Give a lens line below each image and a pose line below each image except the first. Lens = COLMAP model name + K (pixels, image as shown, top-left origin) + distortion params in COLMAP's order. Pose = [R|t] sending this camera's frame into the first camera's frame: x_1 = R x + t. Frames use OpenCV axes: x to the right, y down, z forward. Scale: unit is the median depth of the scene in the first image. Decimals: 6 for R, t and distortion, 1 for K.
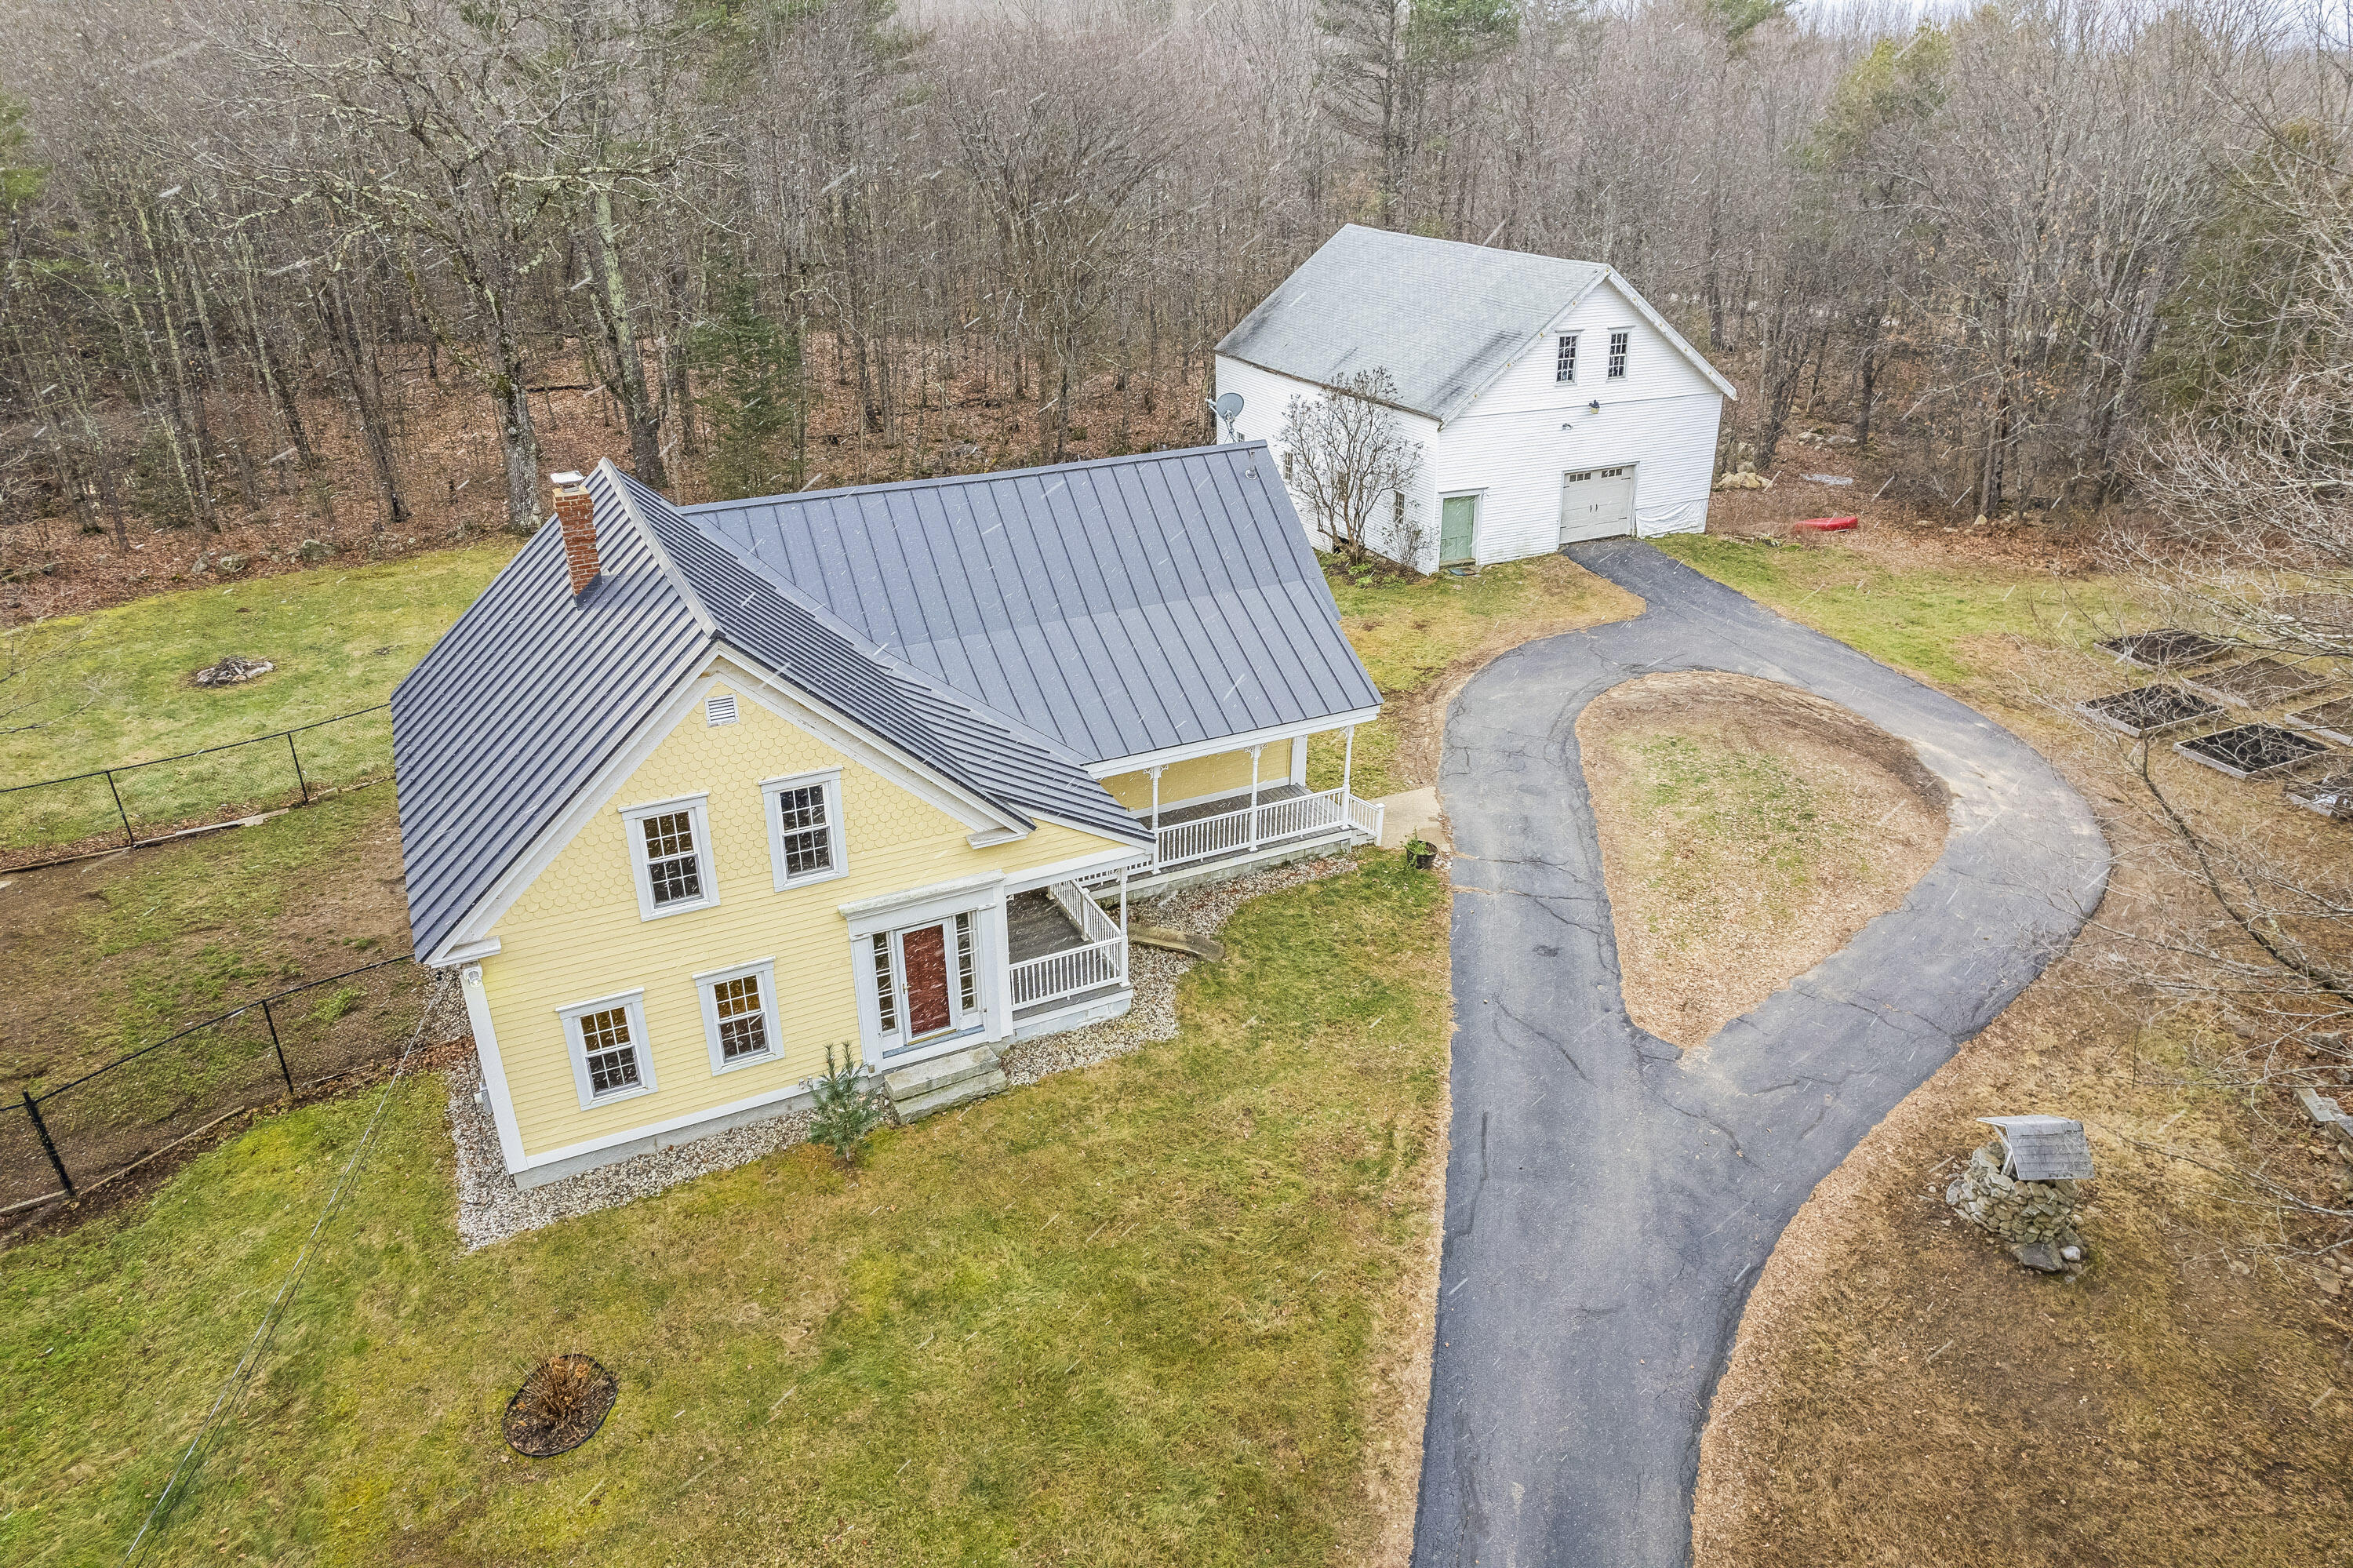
lens RADIAL K [[1510.7, 0, 1195.2], [0, 1510.7, 793.8], [0, 0, 1]] dist [-0.034127, -0.000096]
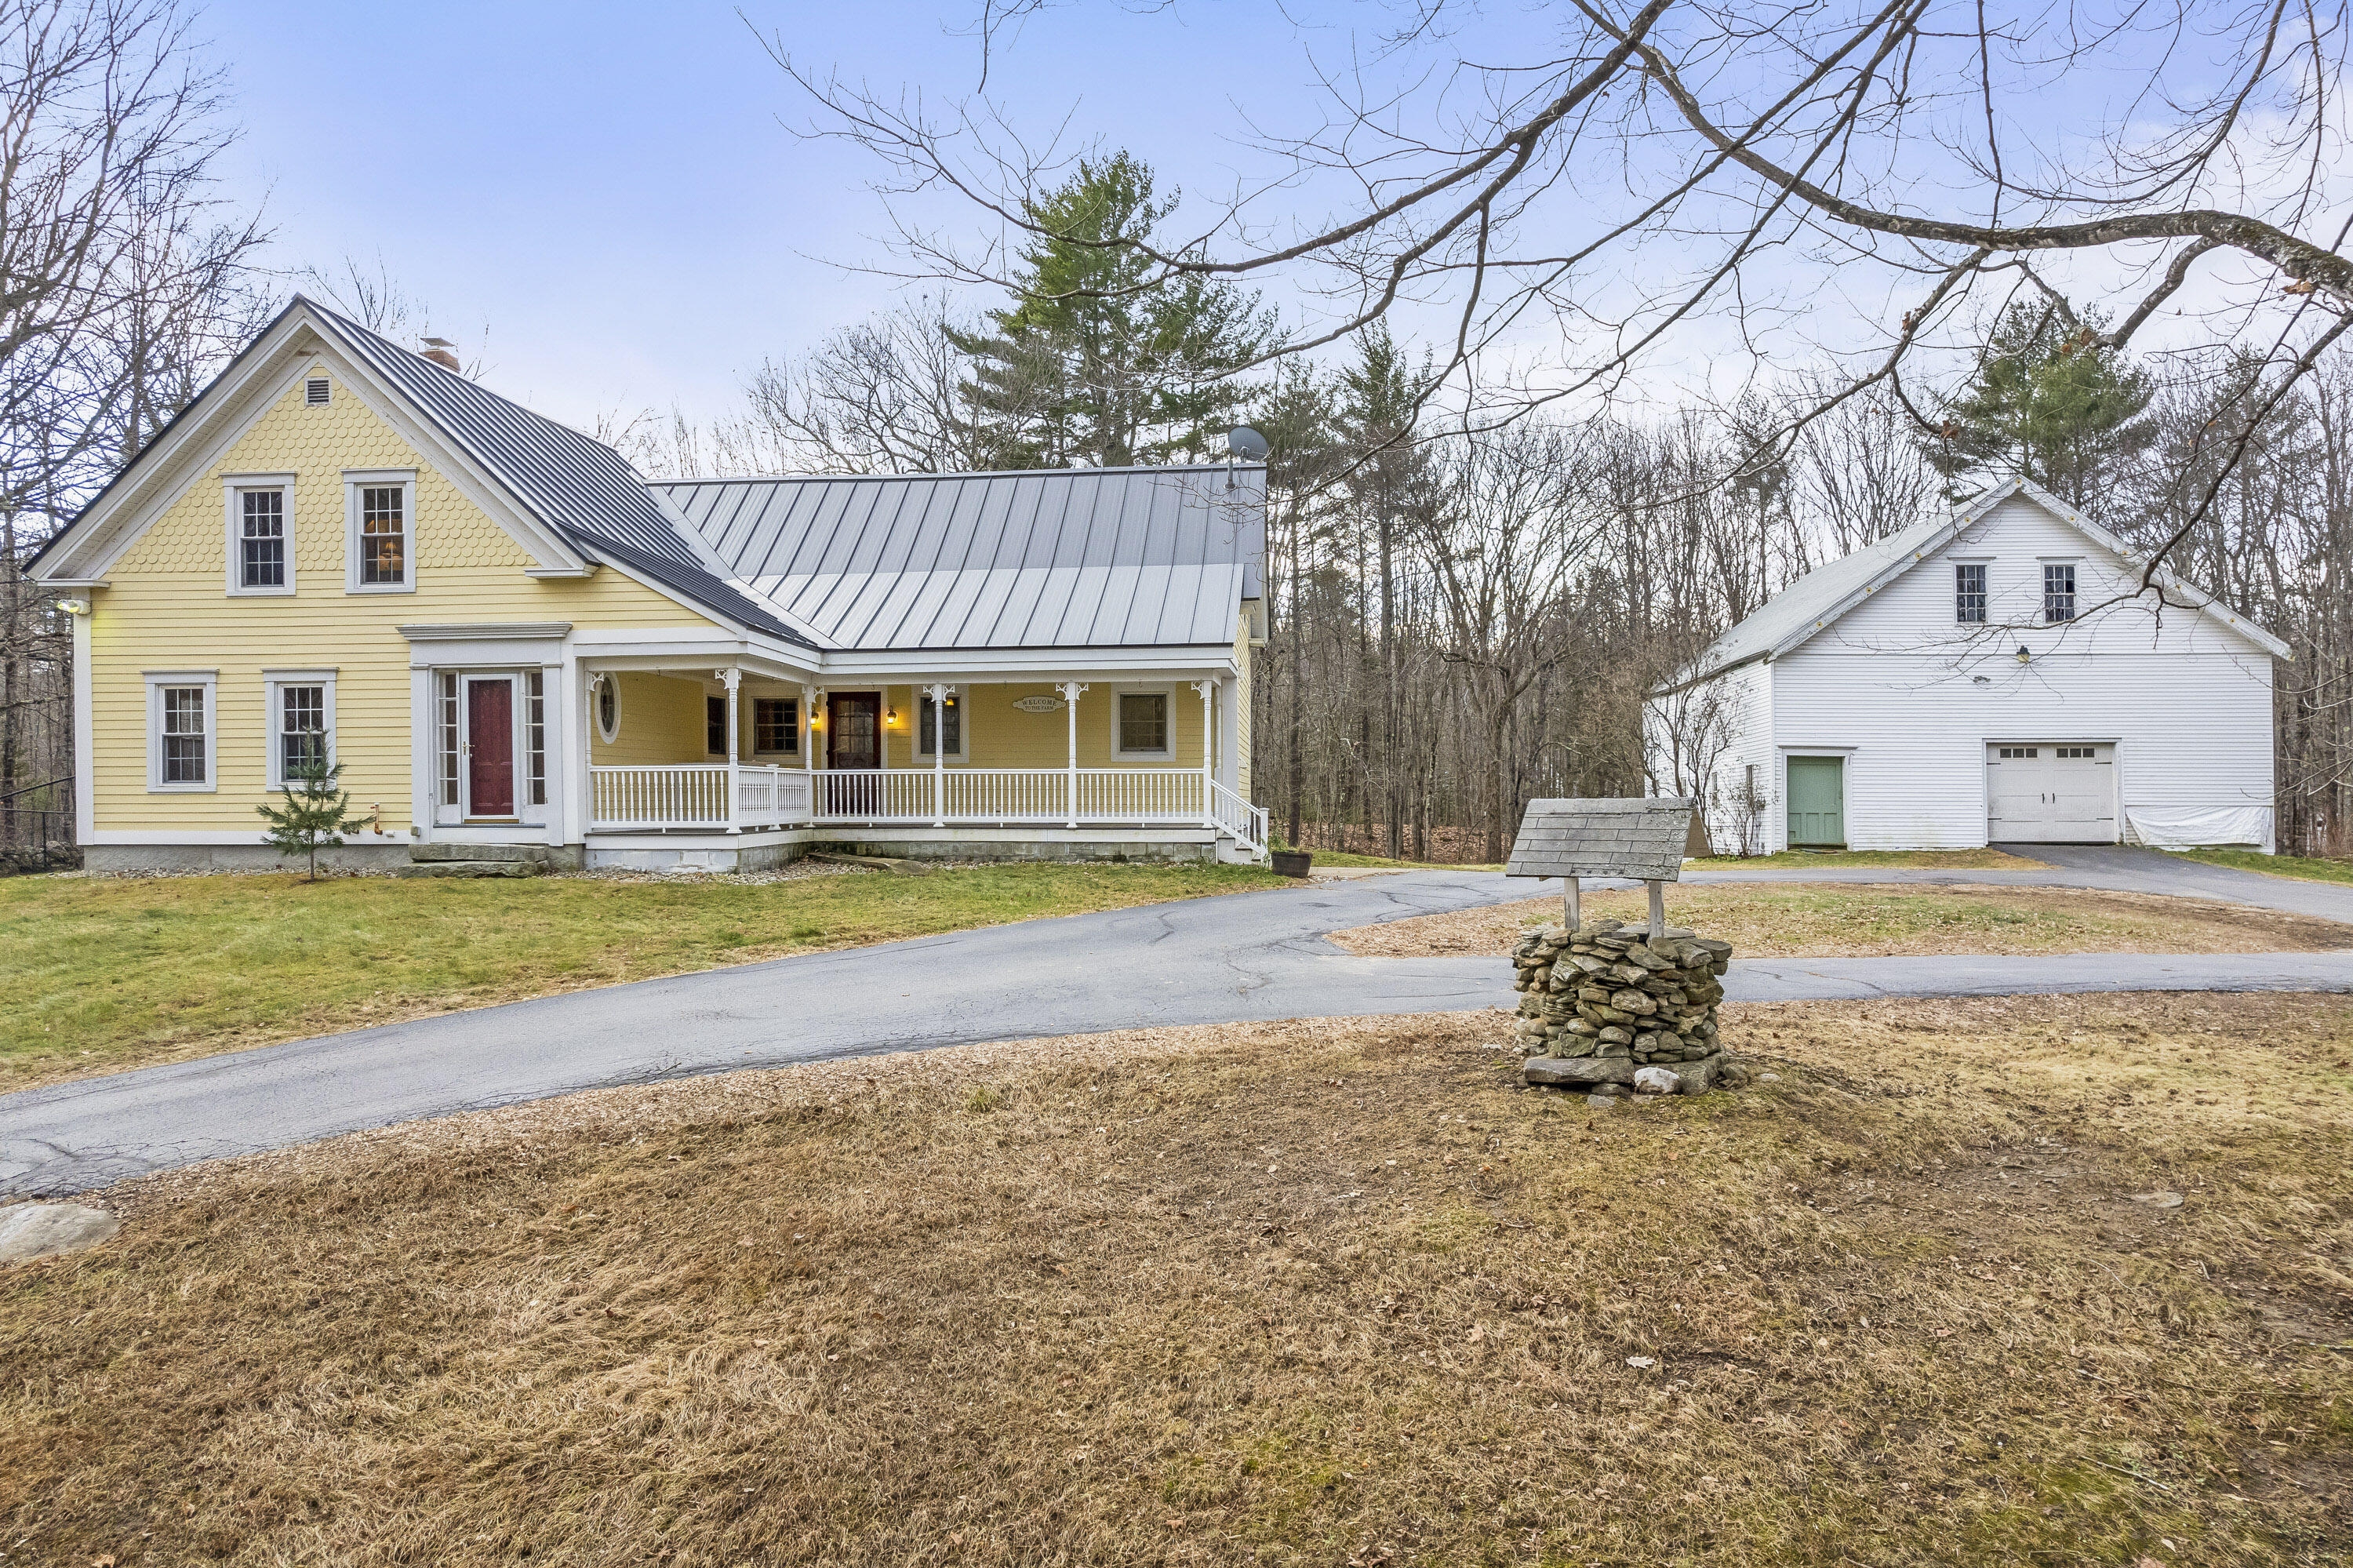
lens RADIAL K [[1484.9, 0, 1186.3], [0, 1484.9, 813.5], [0, 0, 1]] dist [-0.000354, 0.000424]
pose [[0.837459, -0.003945, -0.546486, 0.323467], [-0.236138, 0.899194, -0.368359, 0.190730], [0.492850, 0.437532, 0.752107, 0.267612]]
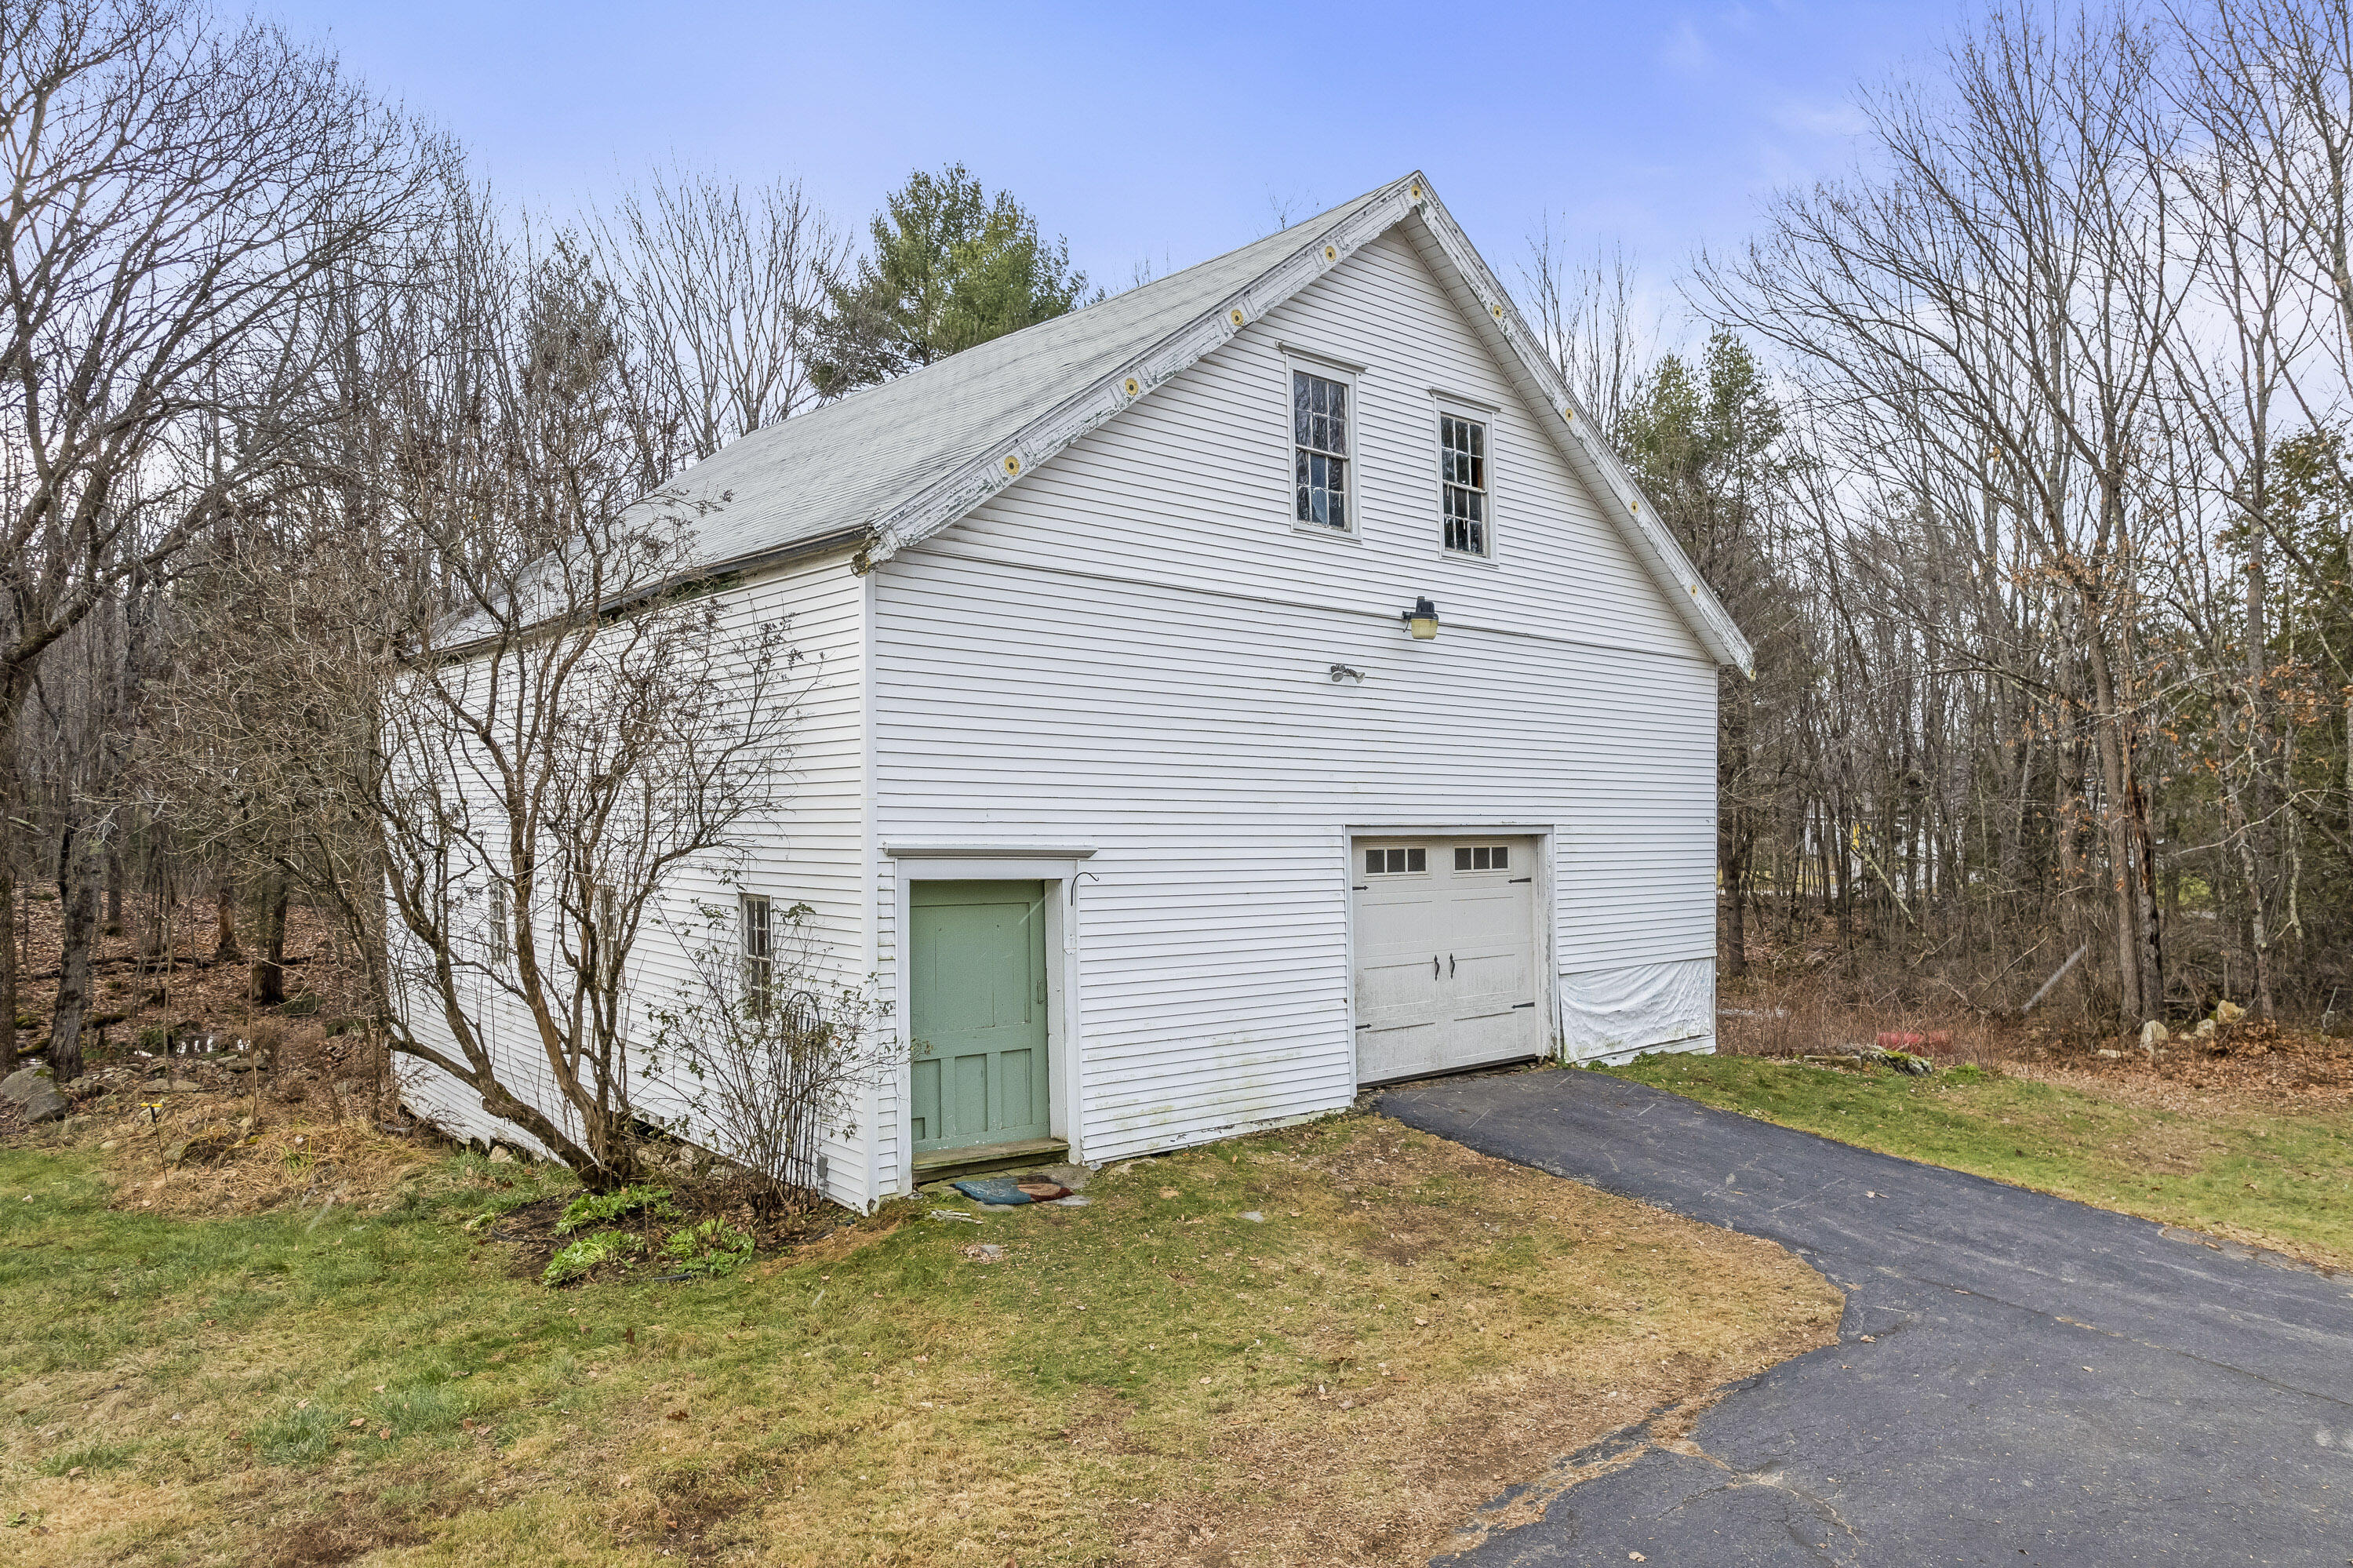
lens RADIAL K [[1510.7, 0, 1195.2], [0, 1510.7, 793.8], [0, 0, 1]] dist [-0.034127, -0.000096]
pose [[0.971260, 0.006010, 0.237945, 0.149268], [0.100663, 0.895507, -0.433513, -0.097717], [-0.215687, 0.445006, 0.869165, 0.764849]]
